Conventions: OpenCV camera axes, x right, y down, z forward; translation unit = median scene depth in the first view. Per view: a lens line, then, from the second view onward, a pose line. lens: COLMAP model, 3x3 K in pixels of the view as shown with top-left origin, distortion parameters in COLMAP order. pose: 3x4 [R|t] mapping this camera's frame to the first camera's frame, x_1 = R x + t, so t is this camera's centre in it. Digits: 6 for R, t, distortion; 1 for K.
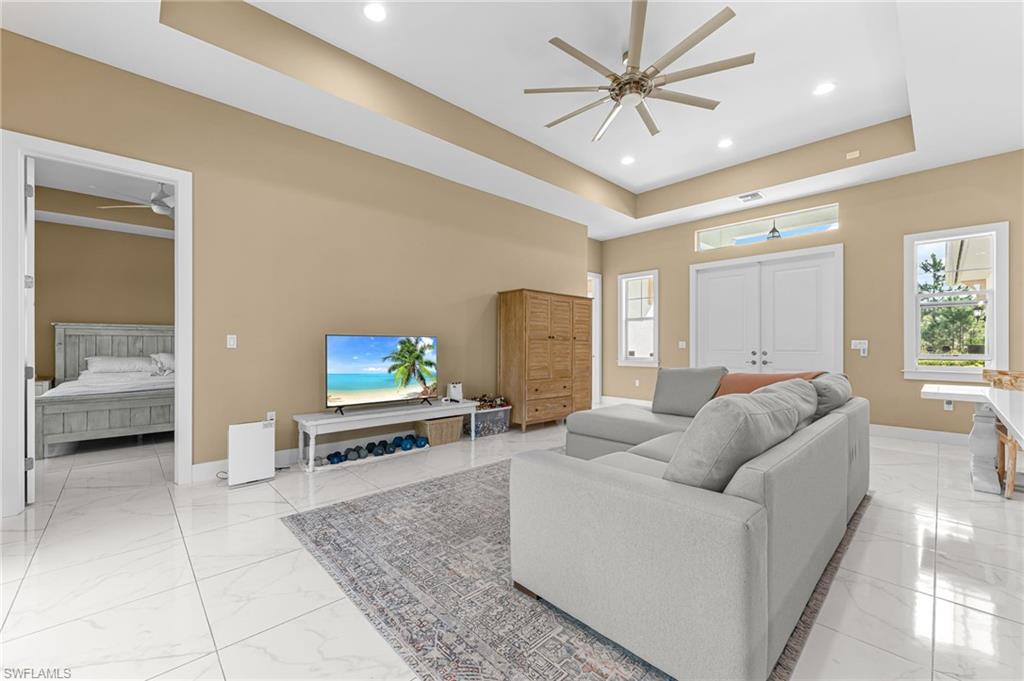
lens RADIAL K [[411.6, 0, 505.8], [0, 411.6, 345.5], [0, 0, 1]] dist [-0.000230, 0.000044]
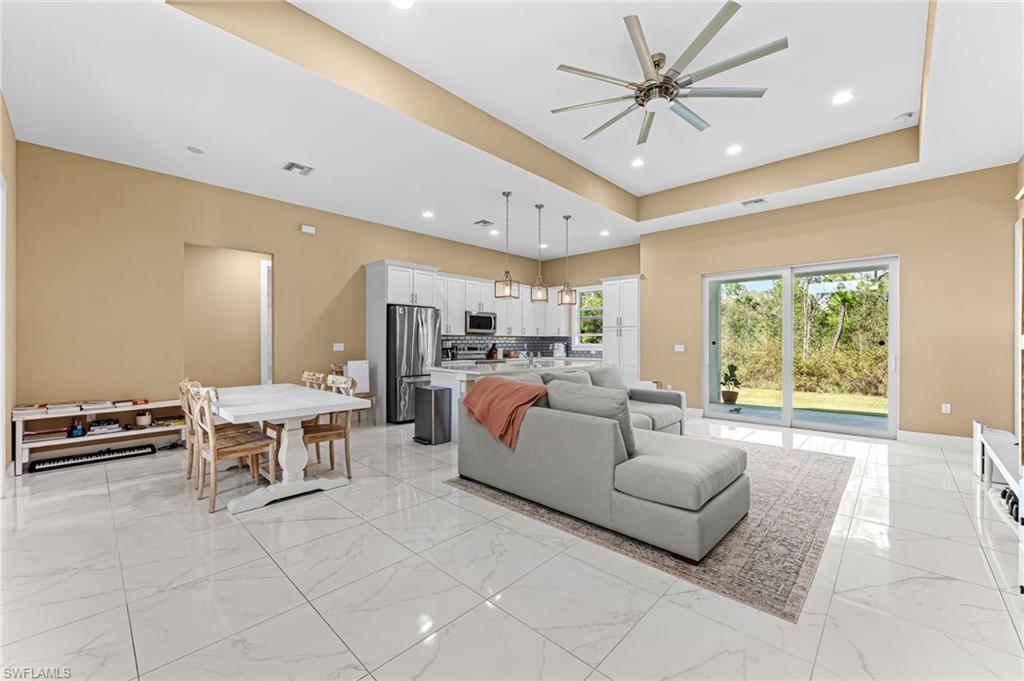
lens RADIAL K [[403.7, 0, 513.8], [0, 403.7, 342.0], [0, 0, 1]] dist [-0.001332, -0.000316]
pose [[-0.997990, -0.001818, -0.063348, 0.543387], [-0.001828, 0.999998, 0.000094, -0.023323], [0.063347, 0.000209, -0.997992, 1.489883]]
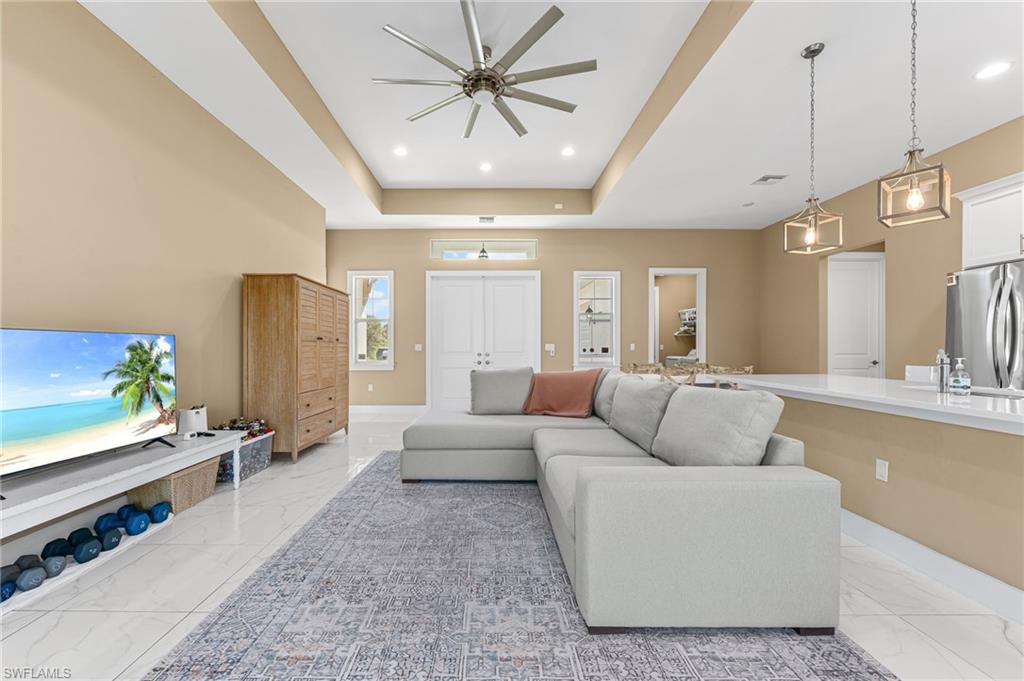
lens RADIAL K [[416.7, 0, 491.9], [0, 416.7, 349.2], [0, 0, 1]] dist [-0.000574, -0.000316]
pose [[0.680963, -0.003247, 0.732310, -0.314417], [0.000792, 0.999993, 0.003697, -0.001630], [-0.732317, -0.001938, 0.680961, 0.238837]]
